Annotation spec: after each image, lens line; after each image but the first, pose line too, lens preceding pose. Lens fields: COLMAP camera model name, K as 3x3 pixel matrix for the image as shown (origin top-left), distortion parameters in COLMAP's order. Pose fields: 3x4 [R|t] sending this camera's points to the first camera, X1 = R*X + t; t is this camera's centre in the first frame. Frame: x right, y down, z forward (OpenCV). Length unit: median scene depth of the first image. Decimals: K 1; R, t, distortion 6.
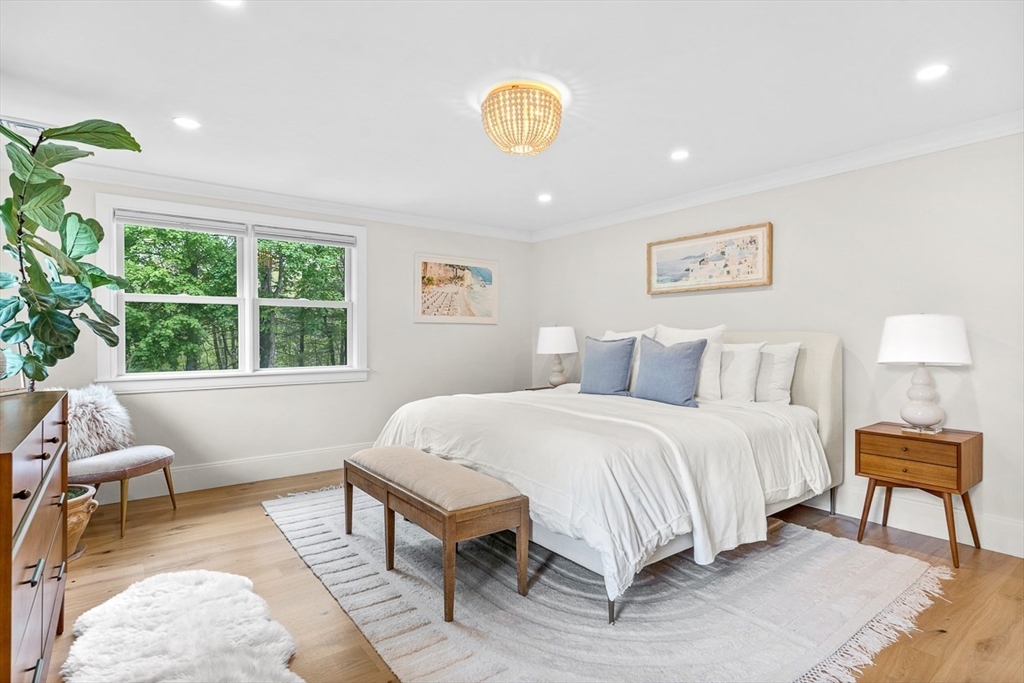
lens RADIAL K [[526.7, 0, 512.0], [0, 526.7, 341.5], [0, 0, 1]] dist [0.002133, 0.000080]
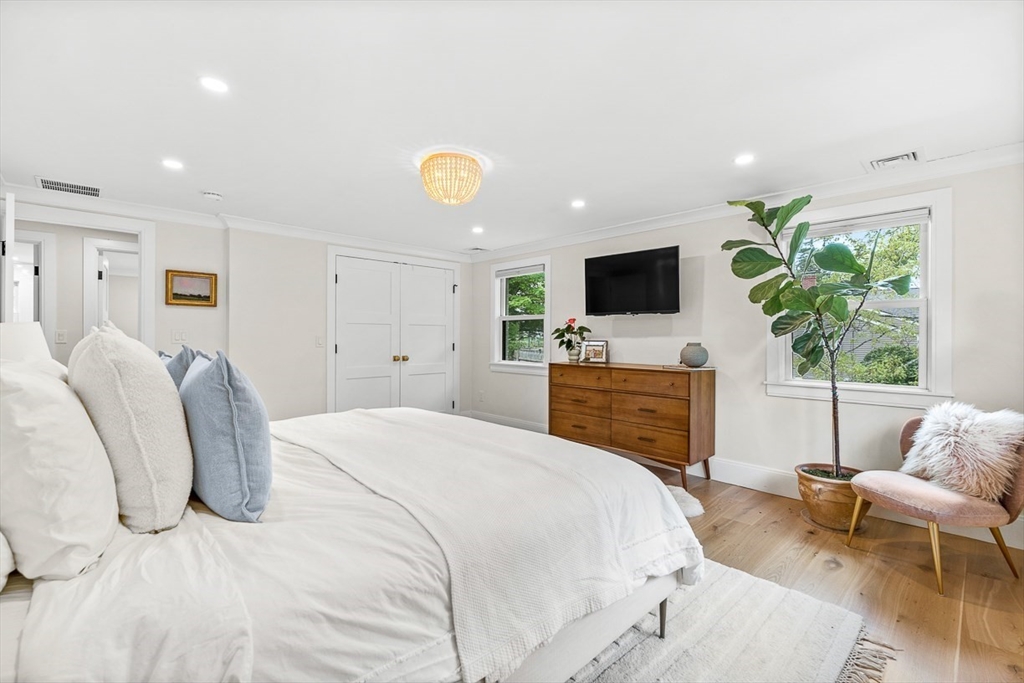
lens RADIAL K [[463.3, 0, 515.1], [0, 463.3, 333.3], [0, 0, 1]] dist [-0.000488, -0.000129]
pose [[-0.991648, 0.001876, -0.128962, 0.004821], [0.001041, 0.999978, 0.006548, -0.028325], [0.128972, 0.006359, -0.991628, 1.182792]]
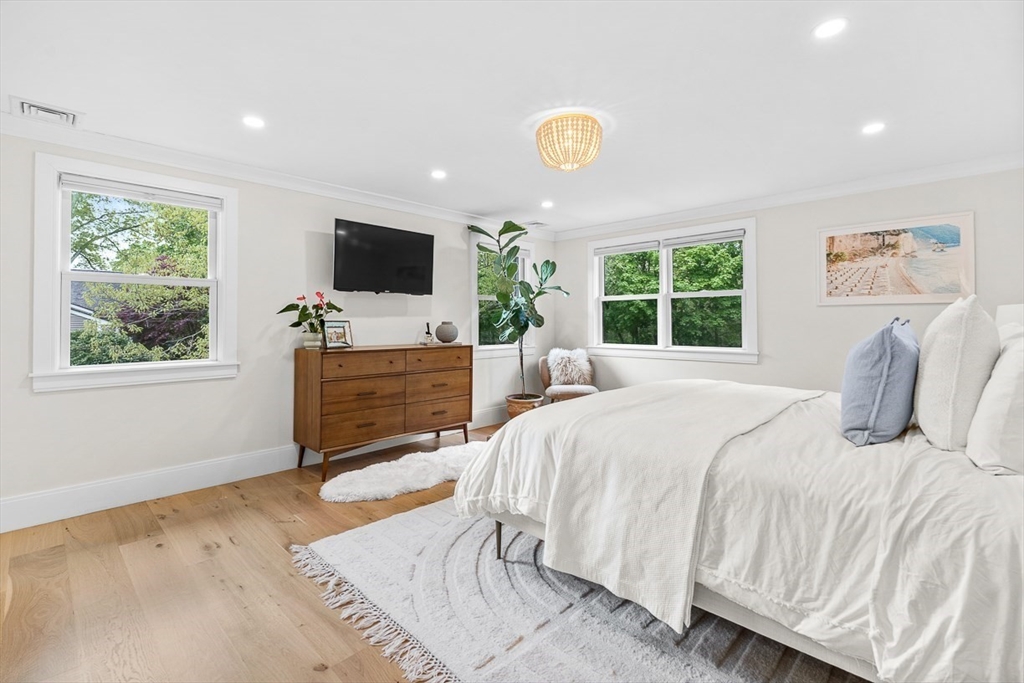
lens RADIAL K [[454.4, 0, 498.6], [0, 454.4, 315.5], [0, 0, 1]] dist [0.000897, 0.000379]
pose [[0.143721, -0.014343, -0.989514, 0.543185], [-0.006219, 0.999862, -0.015396, -0.004507], [0.989599, 0.008367, 0.143612, 0.370826]]
